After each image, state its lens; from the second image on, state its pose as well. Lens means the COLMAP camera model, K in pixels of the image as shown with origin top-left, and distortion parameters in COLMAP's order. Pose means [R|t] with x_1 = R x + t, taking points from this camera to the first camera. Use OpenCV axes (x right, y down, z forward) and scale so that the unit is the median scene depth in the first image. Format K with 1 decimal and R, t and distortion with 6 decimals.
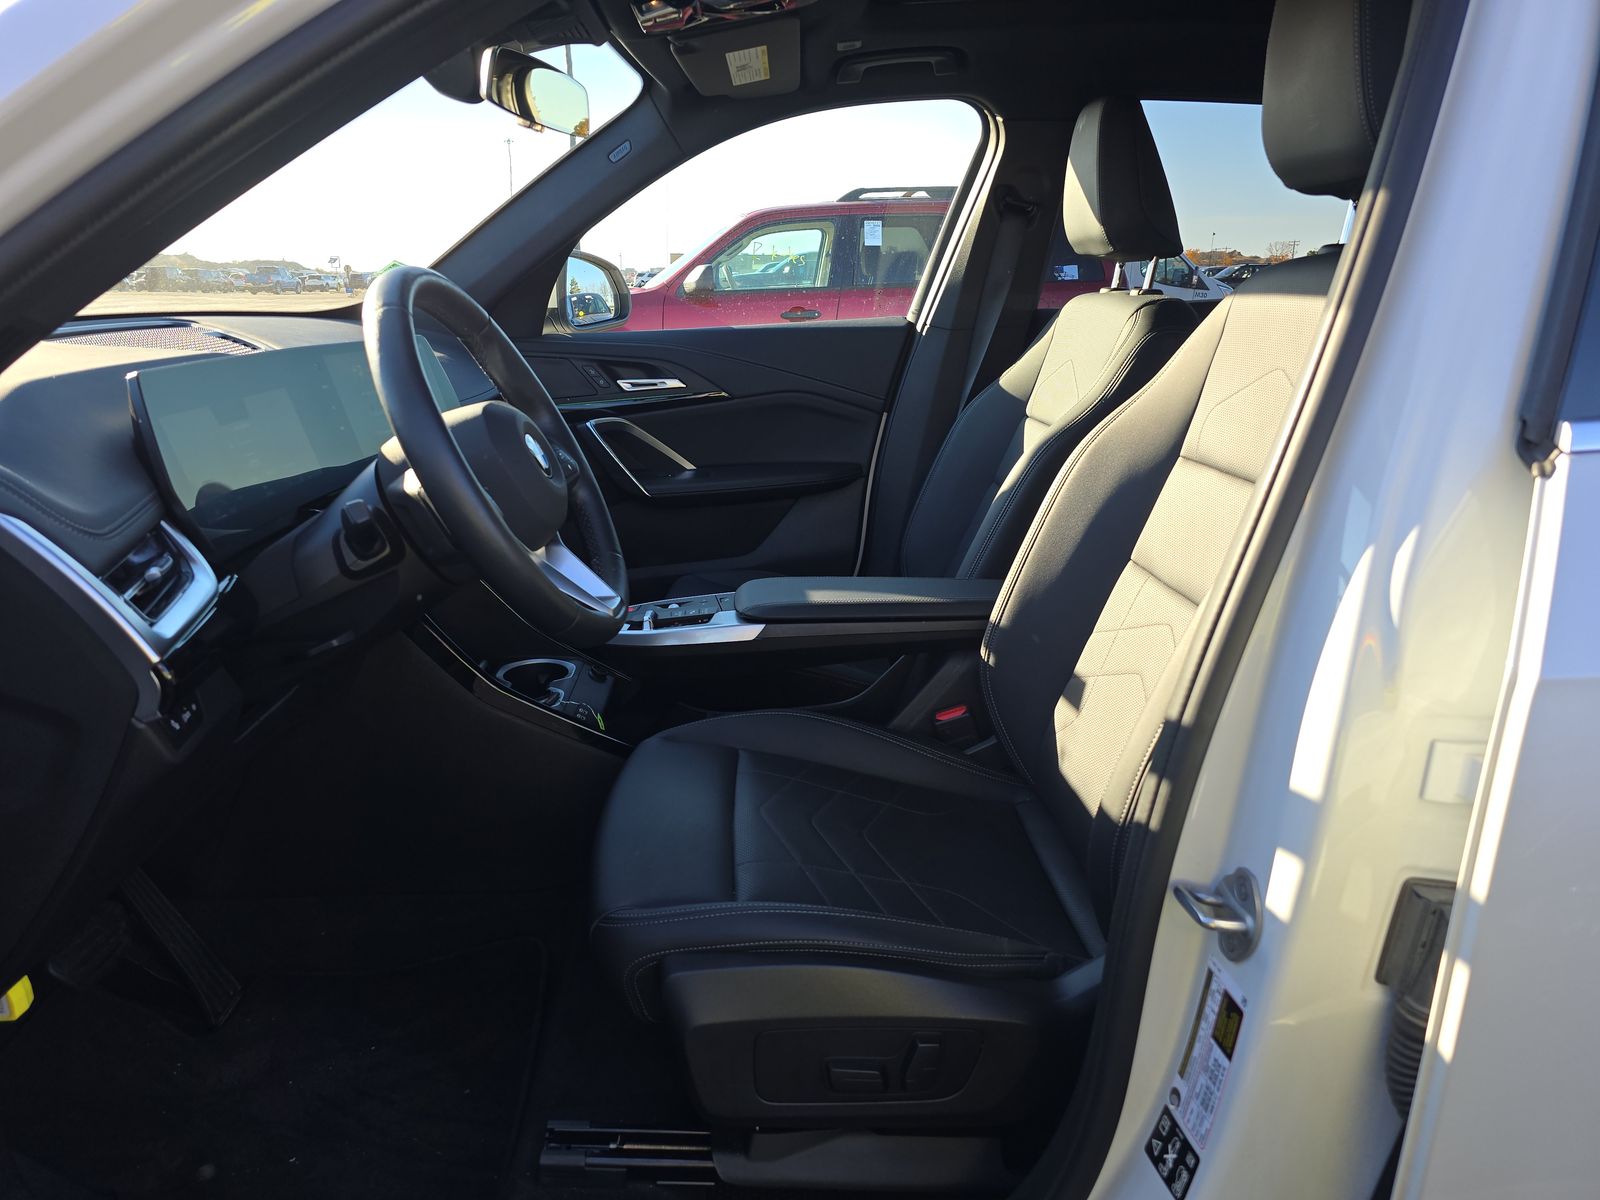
lens RADIAL K [[1041.1, 0, 798.6], [0, 1041.1, 610.4], [0, 0, 1]] dist [0.040748, -0.038690]
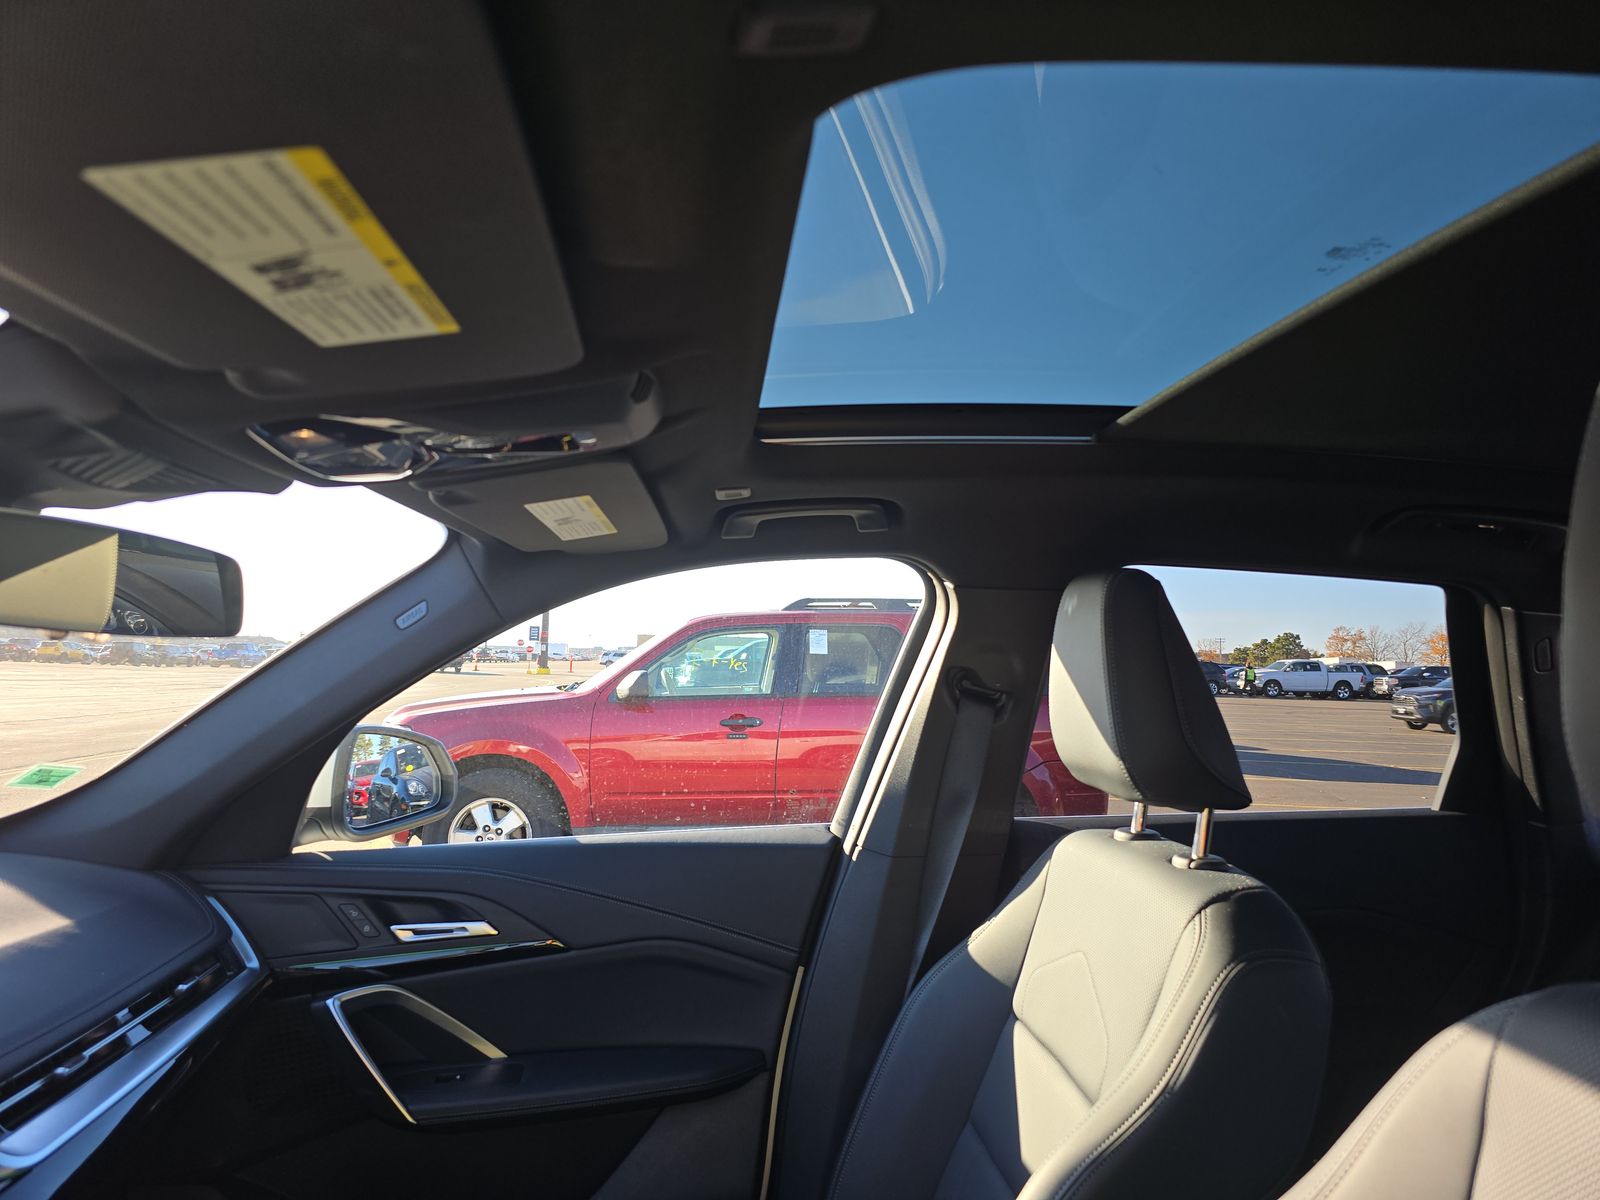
lens RADIAL K [[1041.1, 0, 798.8], [0, 1041.1, 595.5], [0, 0, 1]] dist [0.040748, -0.038690]
pose [[0.999059, 0.021957, 0.037415, 0.053132], [-0.006958, 0.932393, -0.361378, -0.175362], [-0.042821, 0.360778, 0.931668, 0.293785]]
